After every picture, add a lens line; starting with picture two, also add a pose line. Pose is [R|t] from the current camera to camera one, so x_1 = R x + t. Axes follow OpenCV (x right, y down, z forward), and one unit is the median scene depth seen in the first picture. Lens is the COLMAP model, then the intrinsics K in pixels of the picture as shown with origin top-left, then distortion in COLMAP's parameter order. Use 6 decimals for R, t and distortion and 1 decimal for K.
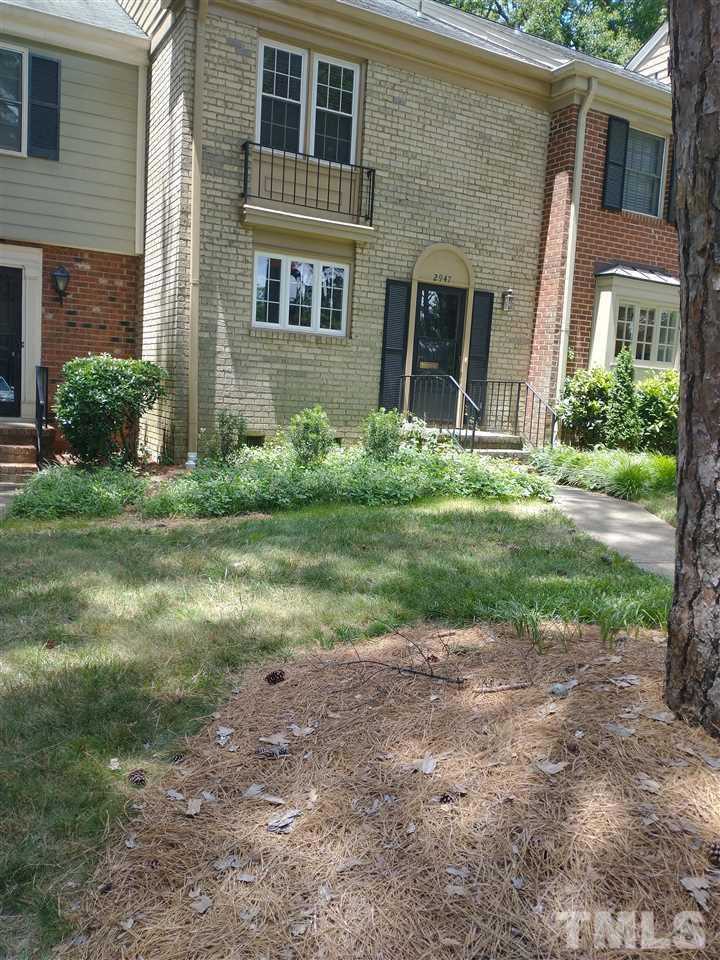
lens RADIAL K [[789.1, 0, 368.6], [0, 789.1, 497.9], [0, 0, 1]] dist [0.046880, -0.122411]
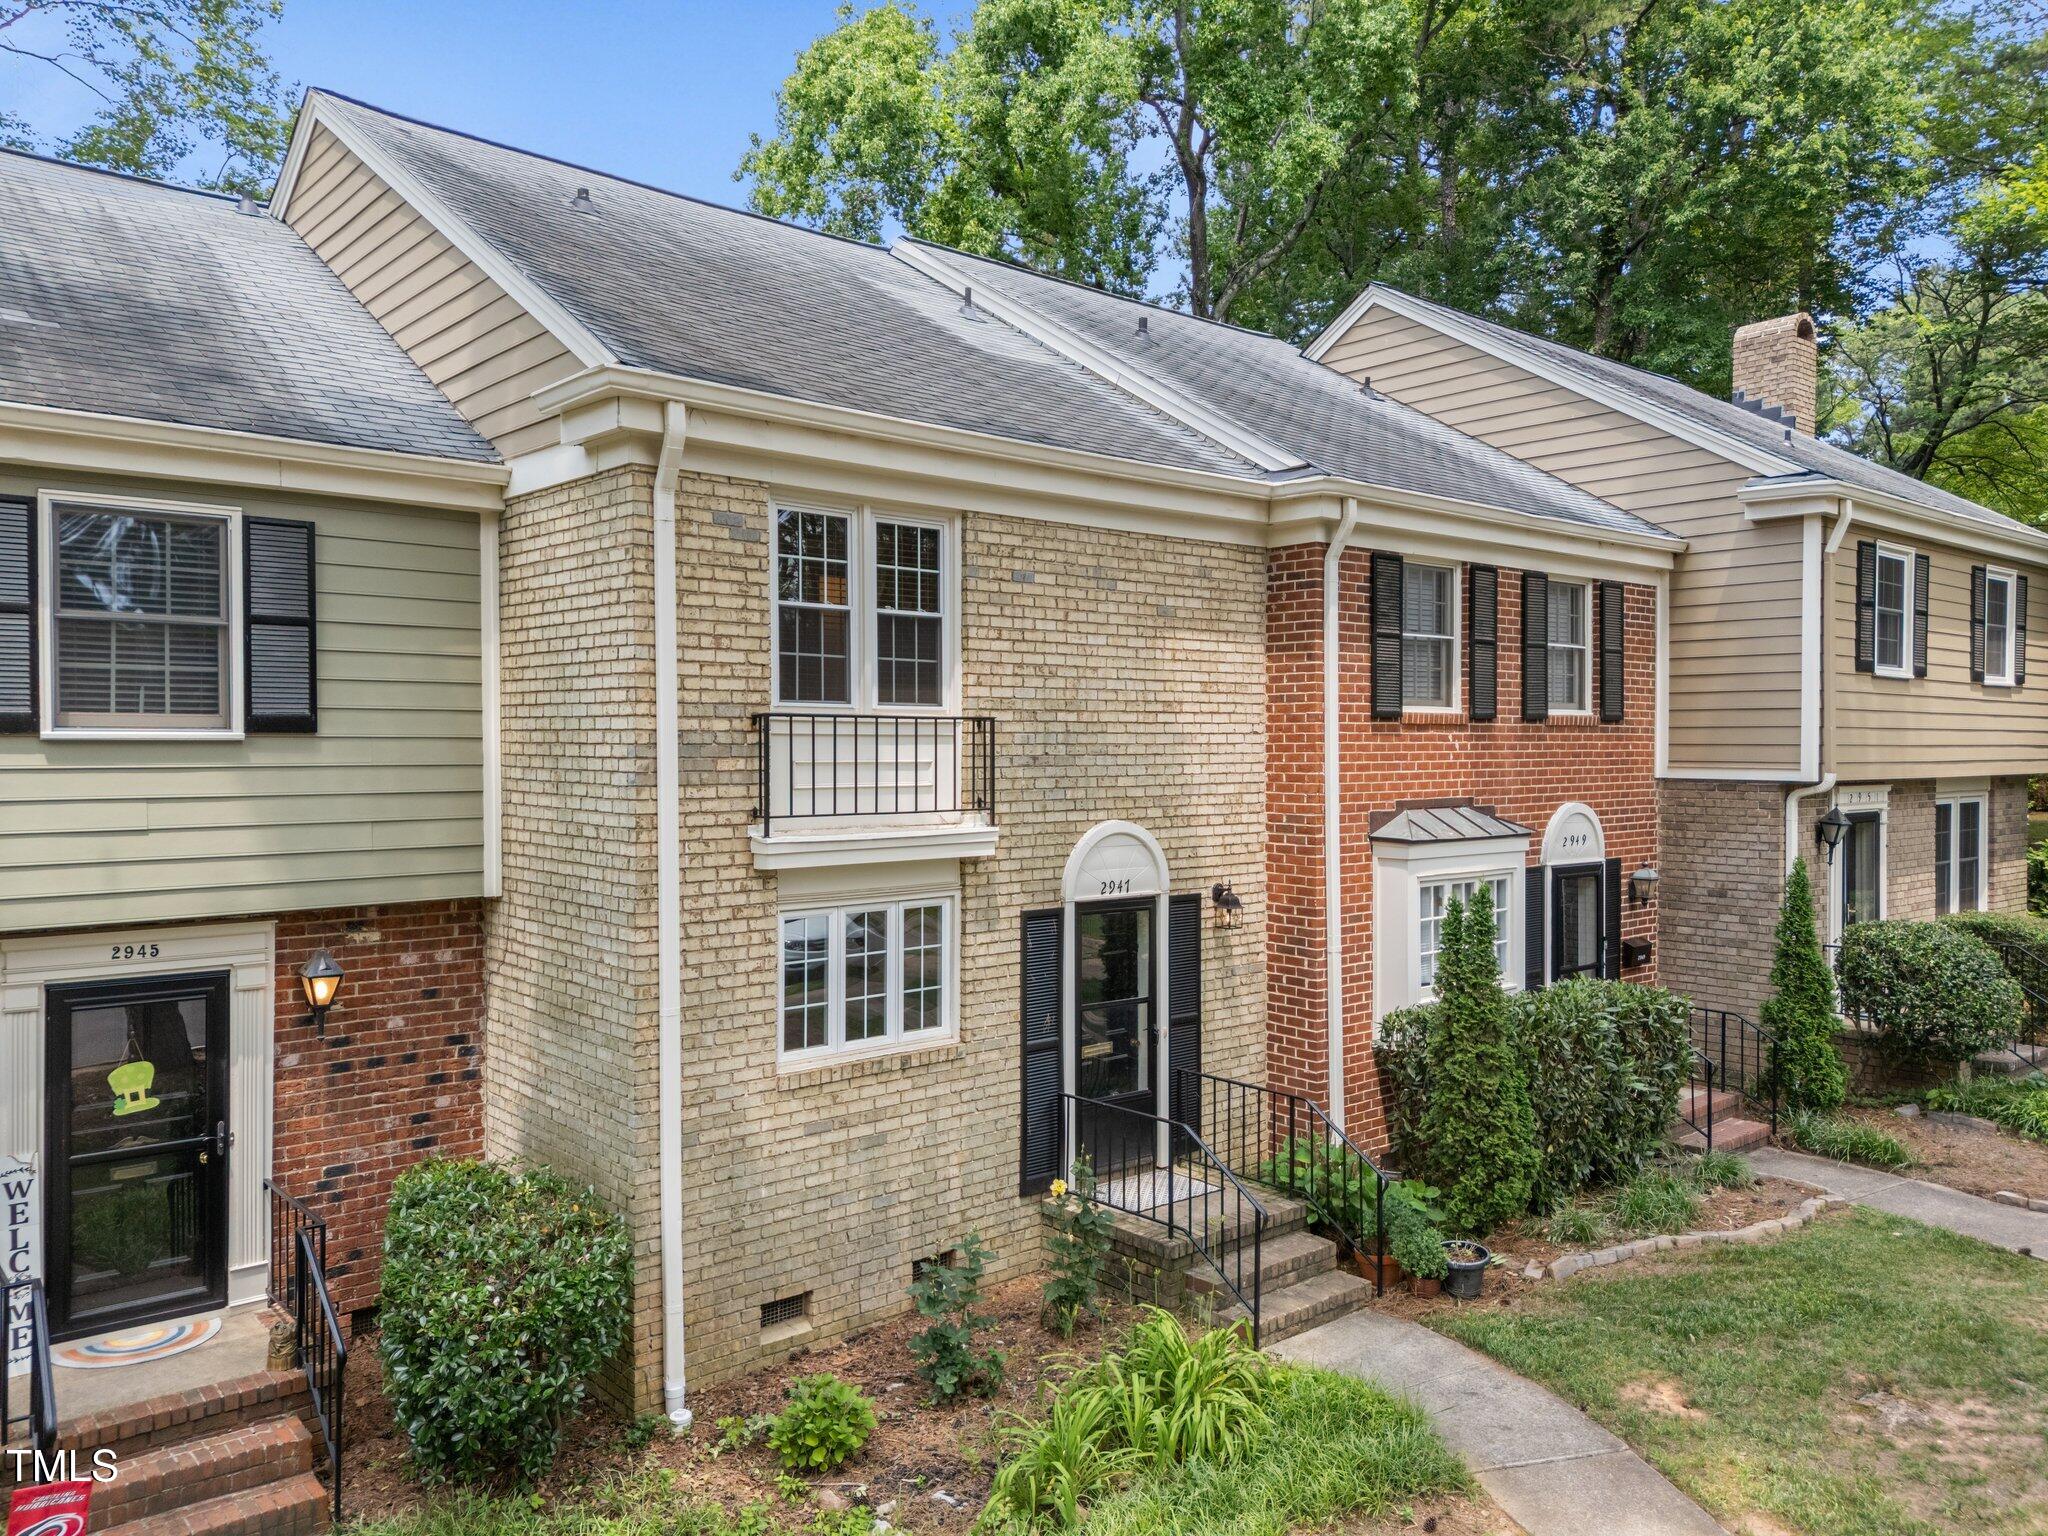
lens RADIAL K [[1541.8, 0, 1042.5], [0, 1541.8, 757.1], [0, 0, 1]] dist [0.074212, -0.053612]
pose [[0.972607, -0.060713, 0.224386, -0.180010], [0.085639, 0.990980, -0.103075, -0.274191], [-0.216104, 0.119468, 0.969034, 0.031618]]
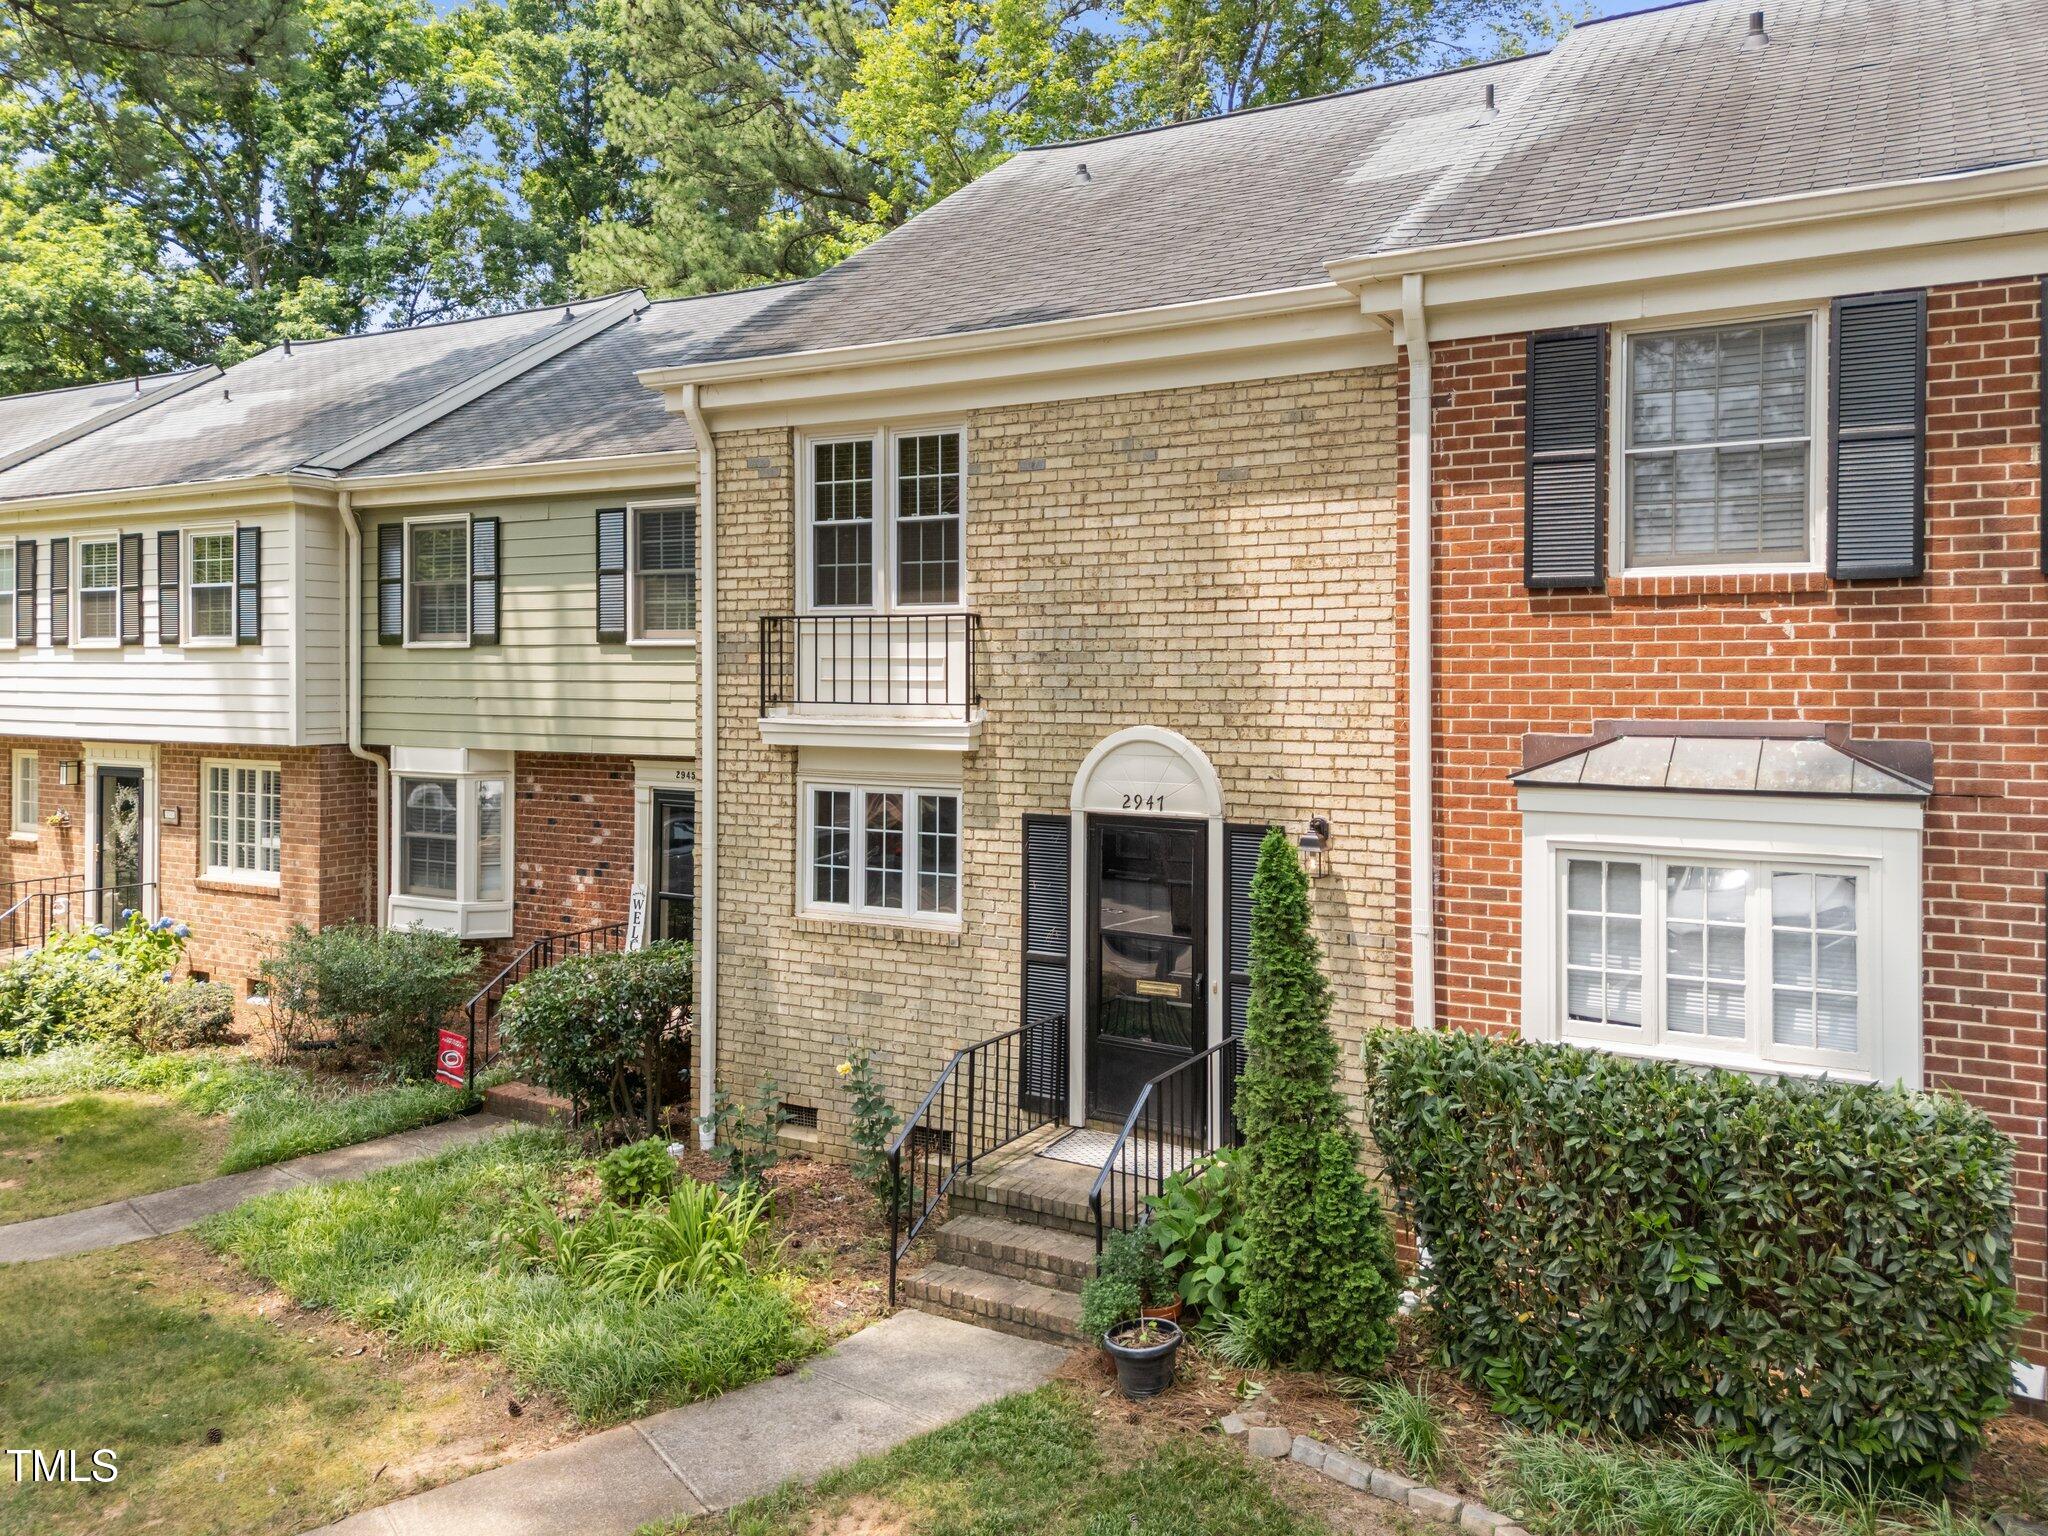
lens RADIAL K [[1541.8, 0, 1012.5], [0, 1541.8, 686.6], [0, 0, 1]] dist [0.074212, -0.053612]
pose [[0.515380, -0.051209, -0.855430, 0.843734], [-0.082062, 0.990677, -0.108747, -0.252326], [0.853024, 0.126244, 0.506372, 0.508866]]
